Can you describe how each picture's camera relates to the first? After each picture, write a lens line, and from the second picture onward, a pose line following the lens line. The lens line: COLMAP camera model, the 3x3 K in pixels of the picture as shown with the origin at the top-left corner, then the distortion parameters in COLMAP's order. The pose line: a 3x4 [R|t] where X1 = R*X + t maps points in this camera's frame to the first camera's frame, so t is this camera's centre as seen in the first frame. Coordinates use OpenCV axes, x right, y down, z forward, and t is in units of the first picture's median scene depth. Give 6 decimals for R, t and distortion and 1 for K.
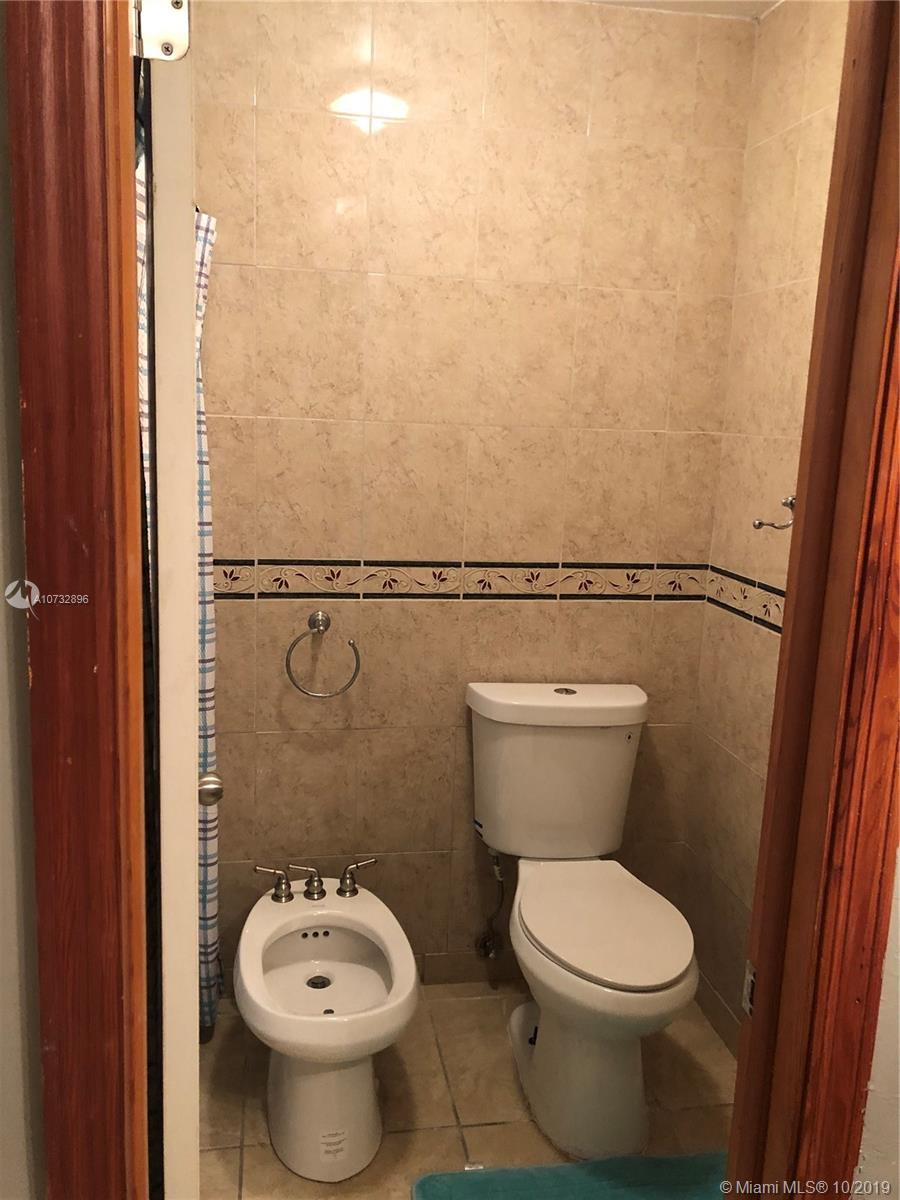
lens RADIAL K [[987.4, 0, 449.6], [0, 987.4, 588.4], [0, 0, 1]] dist [0.060450, -0.059235]
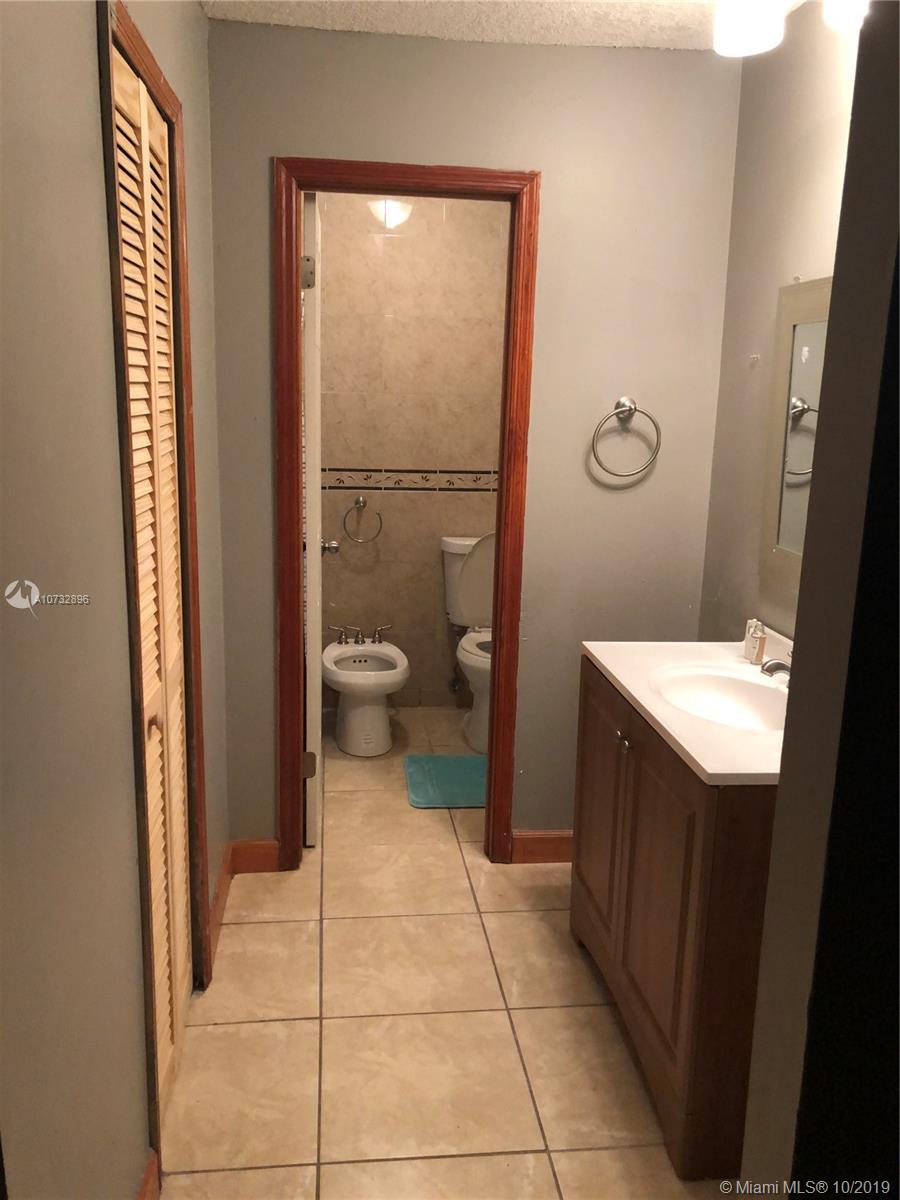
lens RADIAL K [[987.4, 0, 455.6], [0, 987.4, 610.5], [0, 0, 1]] dist [0.060450, -0.059235]
pose [[0.998829, -0.000025, -0.048370, 0.139567], [0.002171, 0.999016, 0.044301, 0.157543], [0.048322, -0.044355, 0.997847, -0.877393]]
